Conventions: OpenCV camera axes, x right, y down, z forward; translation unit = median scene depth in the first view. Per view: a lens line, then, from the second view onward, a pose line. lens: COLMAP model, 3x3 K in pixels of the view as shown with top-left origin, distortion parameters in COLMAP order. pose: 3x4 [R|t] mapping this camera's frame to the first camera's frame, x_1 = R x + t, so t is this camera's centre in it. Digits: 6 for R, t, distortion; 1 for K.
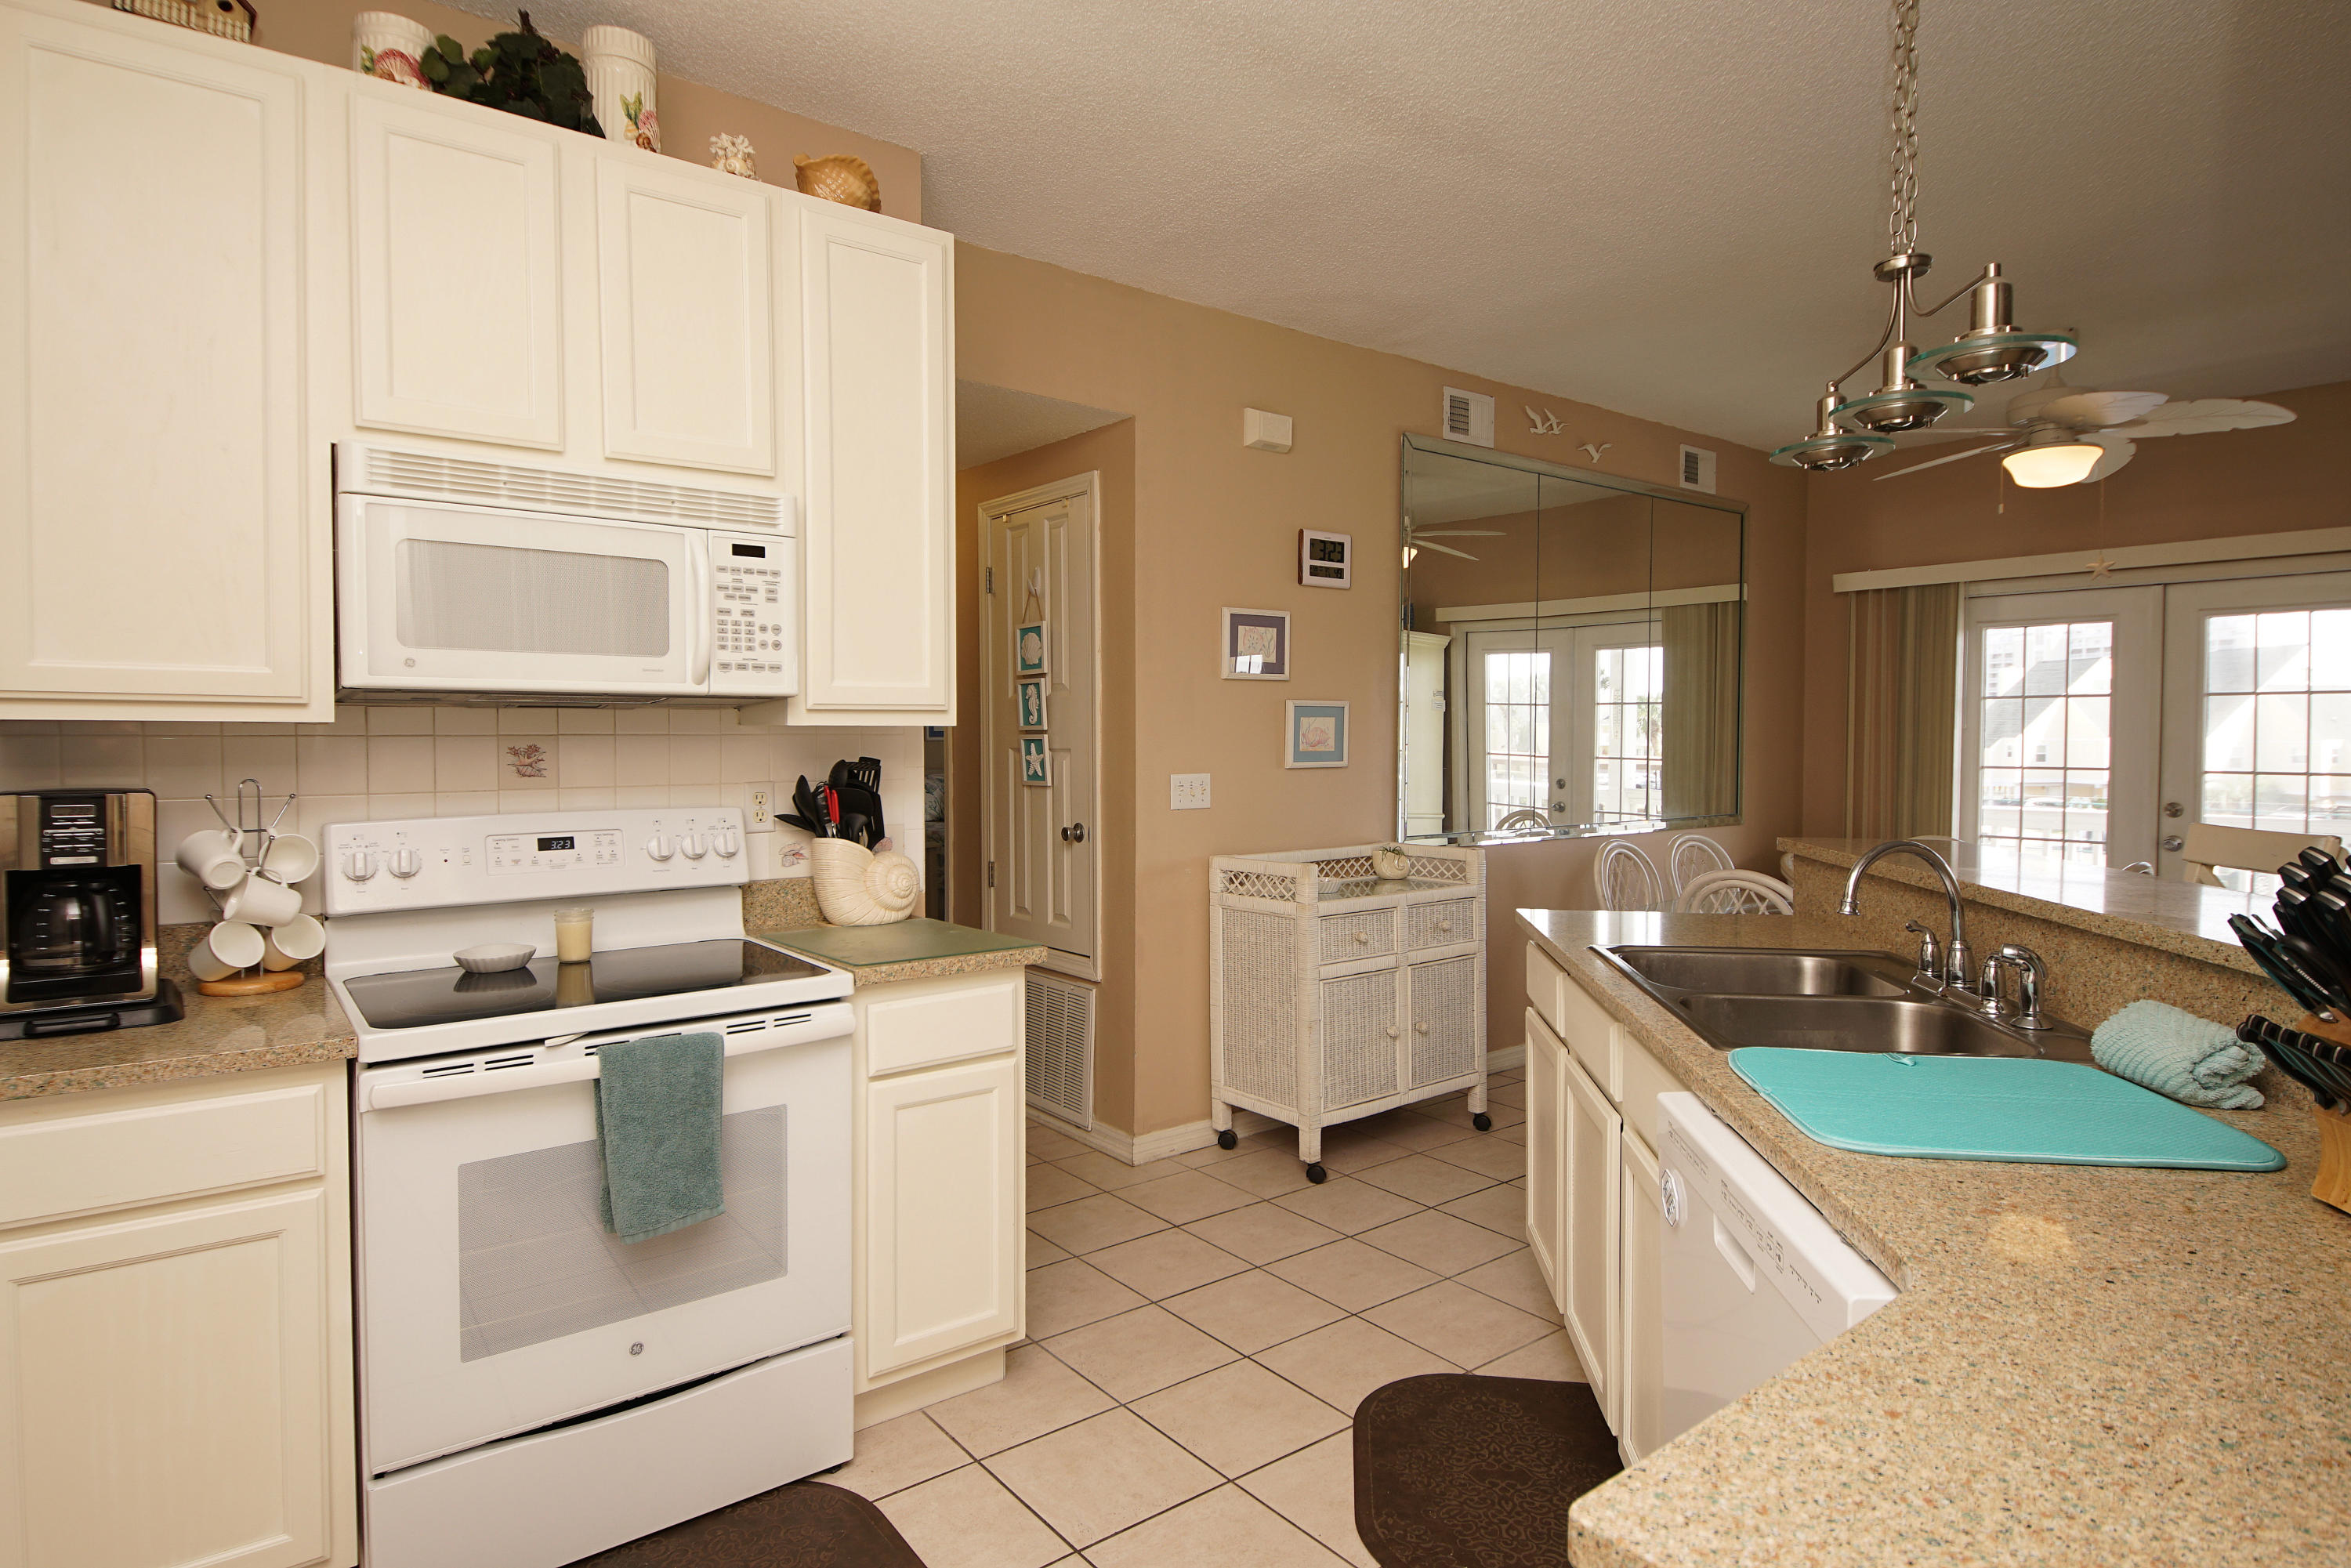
lens RADIAL K [[1253.6, 0, 1149.3], [0, 1253.6, 771.4], [0, 0, 1]] dist [0.033589, -0.035557]
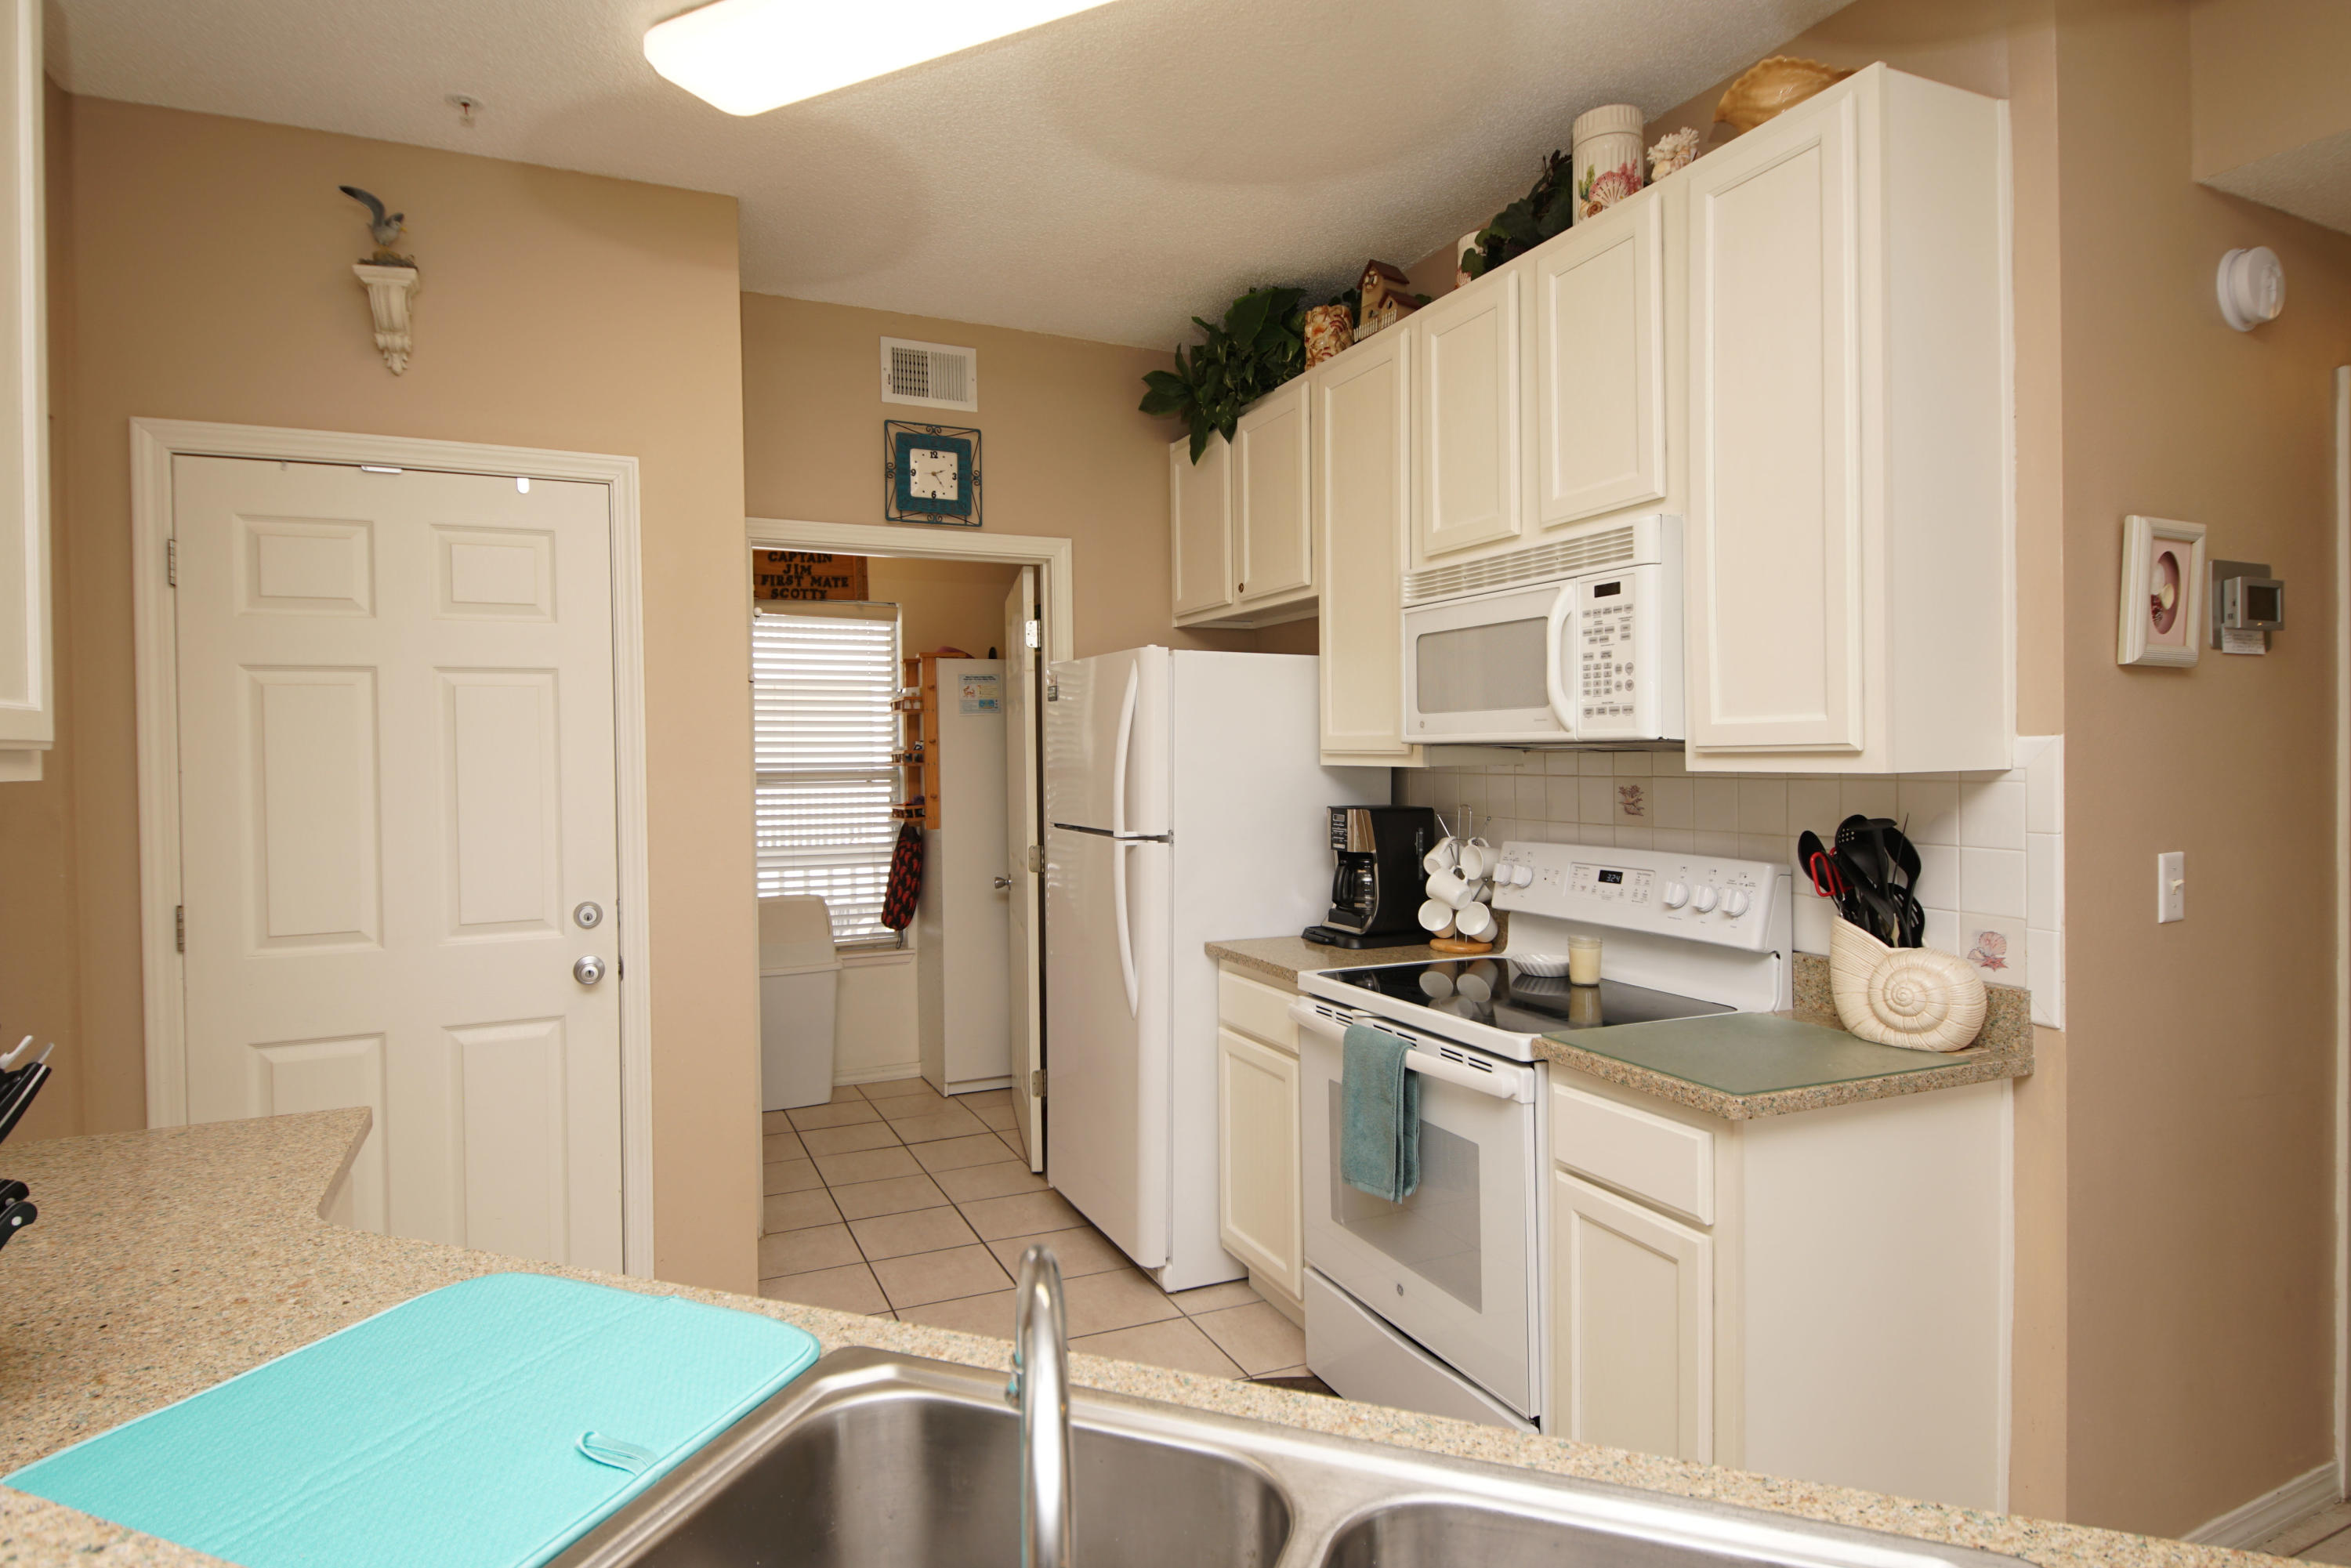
lens RADIAL K [[1259.7, 0, 1149.4], [0, 1259.7, 766.2], [0, 0, 1]] dist [0.037137, -0.036456]
pose [[-0.229554, 0.012006, -0.973222, 0.604199], [-0.020064, 0.999653, 0.017065, -0.043226], [0.973089, 0.023444, -0.229233, 0.761245]]
